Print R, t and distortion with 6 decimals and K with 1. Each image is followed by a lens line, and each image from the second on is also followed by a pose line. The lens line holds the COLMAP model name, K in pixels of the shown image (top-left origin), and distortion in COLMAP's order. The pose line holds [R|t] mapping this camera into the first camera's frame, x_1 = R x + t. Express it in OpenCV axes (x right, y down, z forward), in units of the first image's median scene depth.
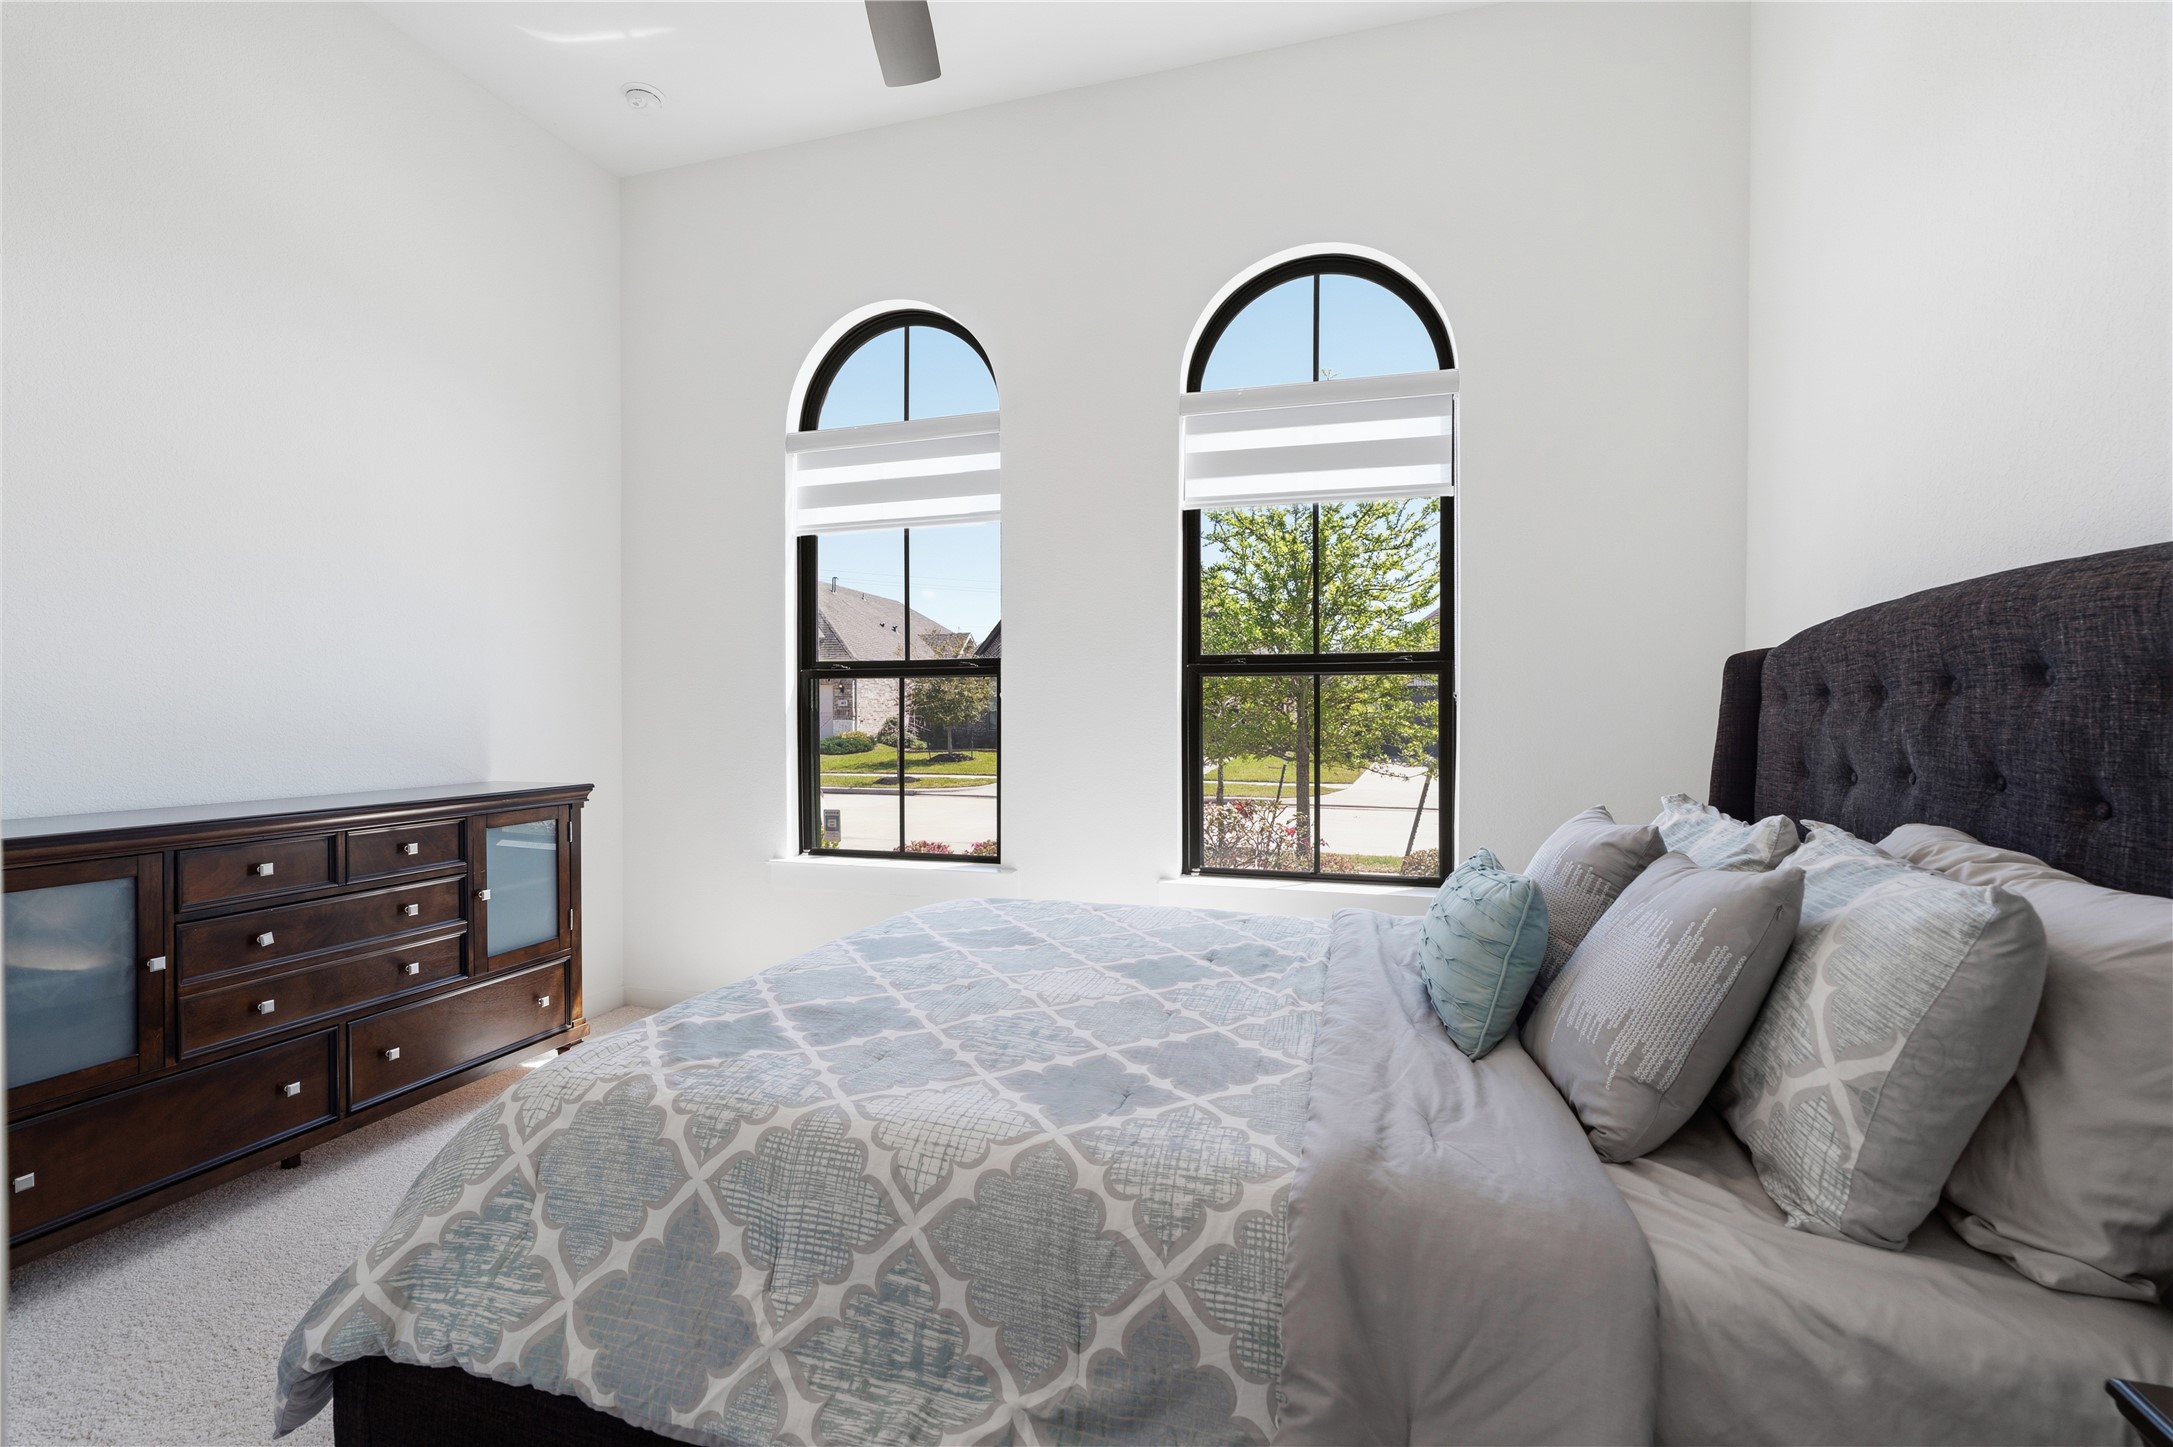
lens RADIAL K [[926.4, 0, 1091.4], [0, 926.4, 718.7], [0, 0, 1]] dist [-0.011819, 0.000069]
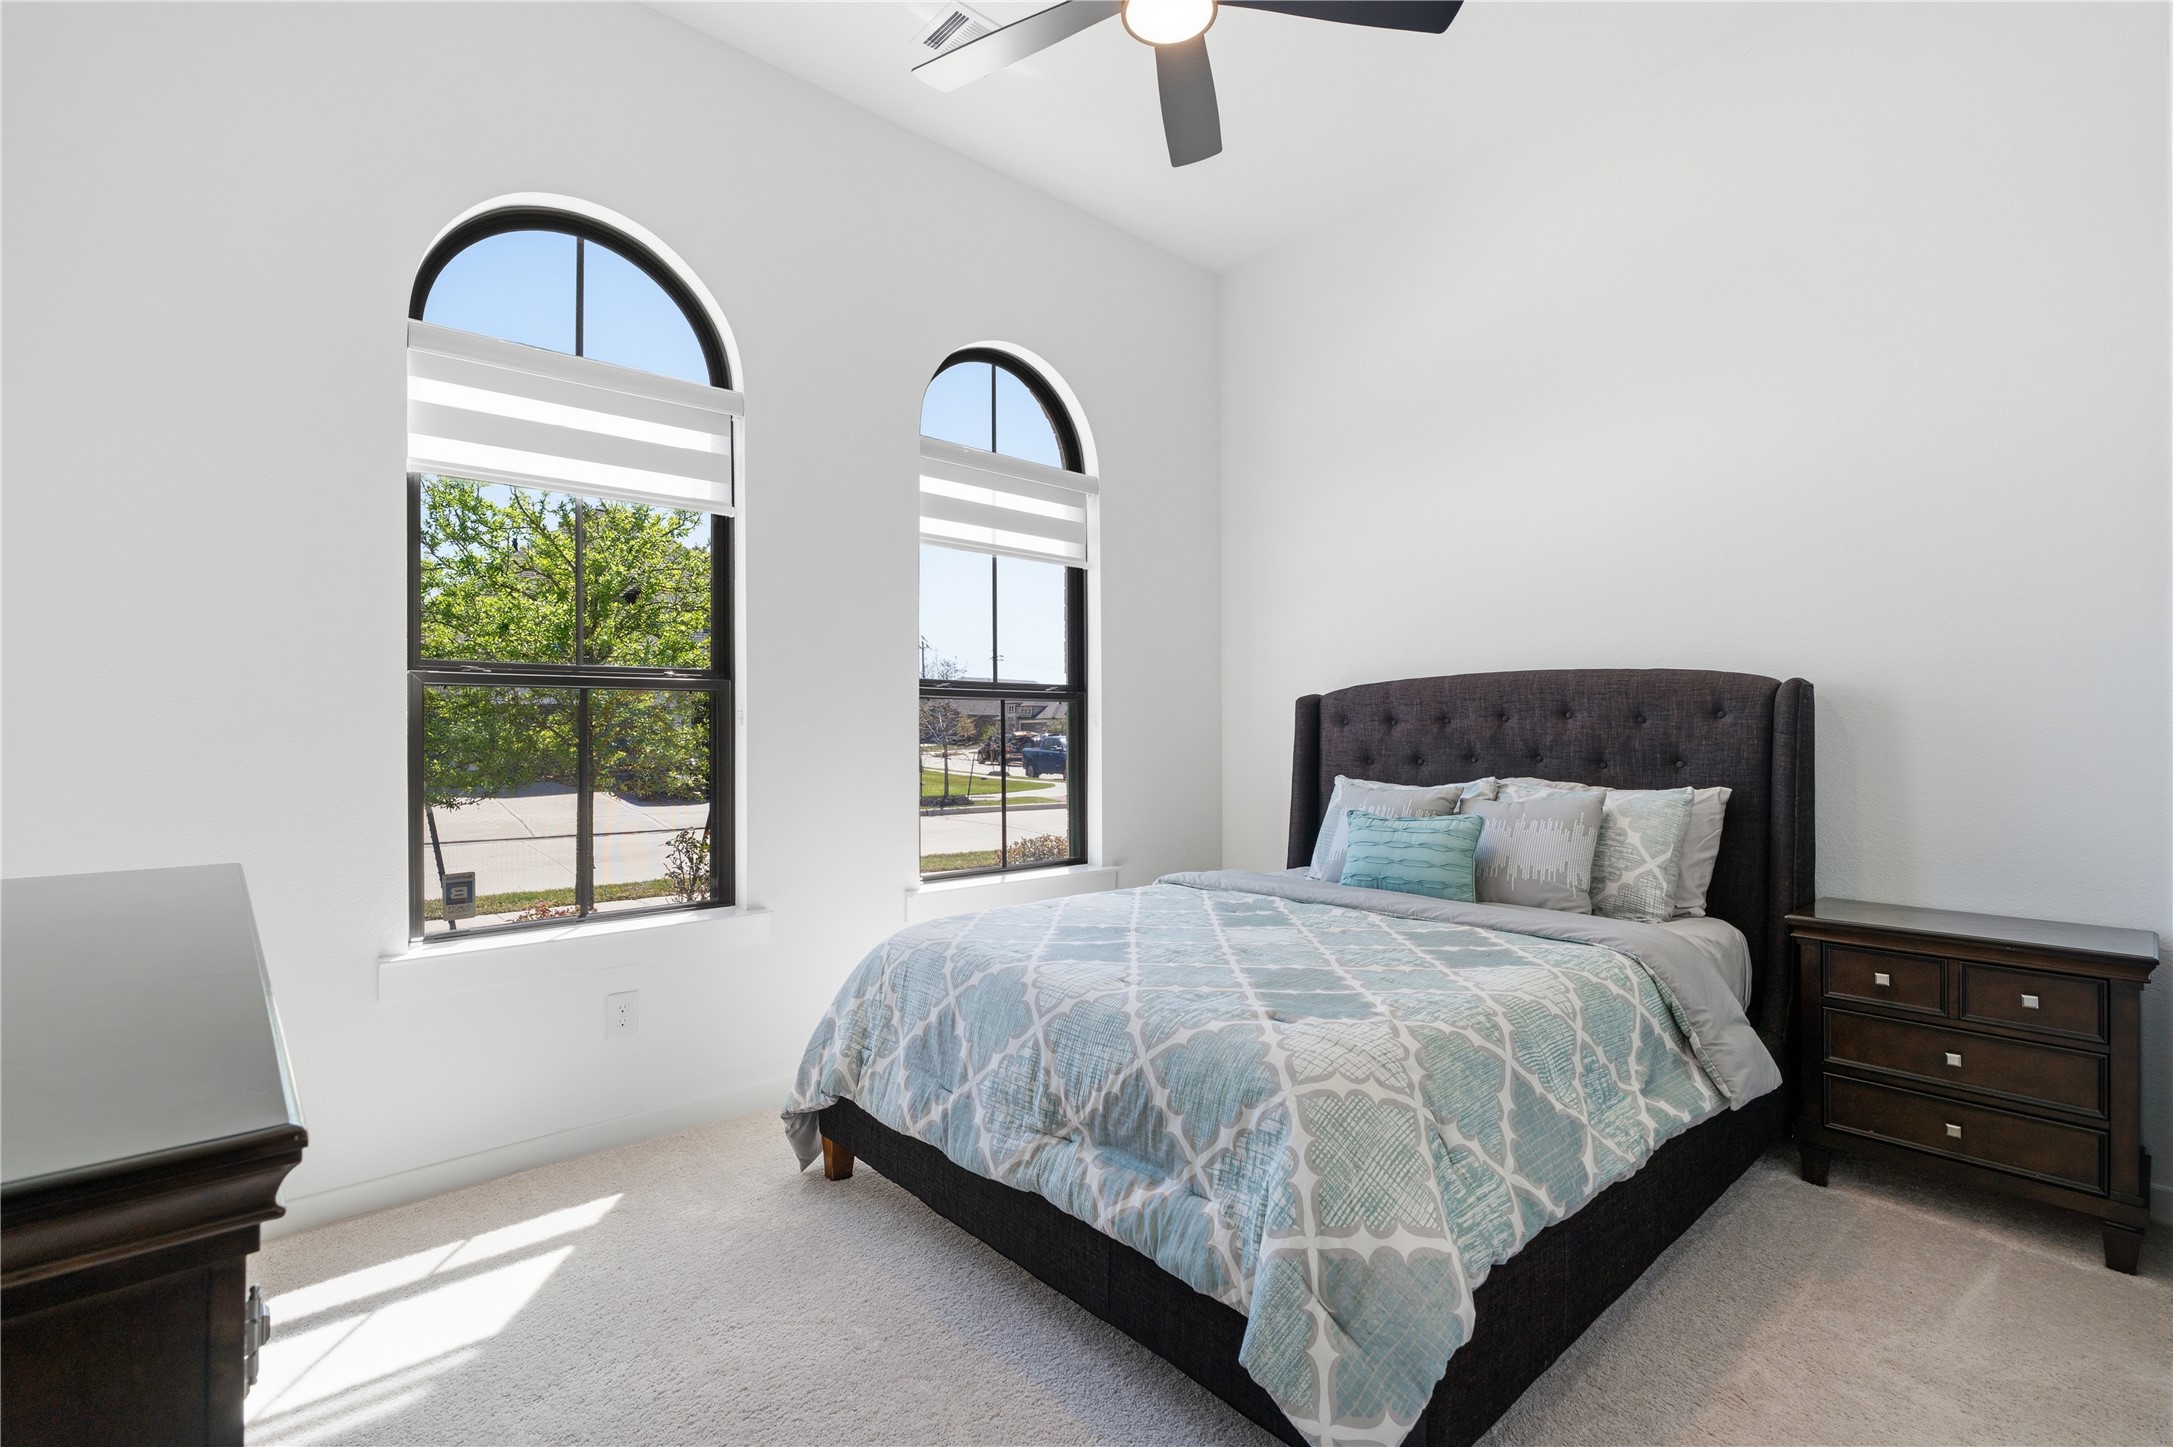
lens RADIAL K [[970.9, 0, 1087.3], [0, 970.9, 729.2], [0, 0, 1]] dist [-0.012479, 0.000190]
pose [[0.544476, -0.002567, 0.838773, -0.770387], [0.012807, 0.999904, -0.005253, 0.001966], [-0.838679, 0.013602, 0.544457, 0.284495]]
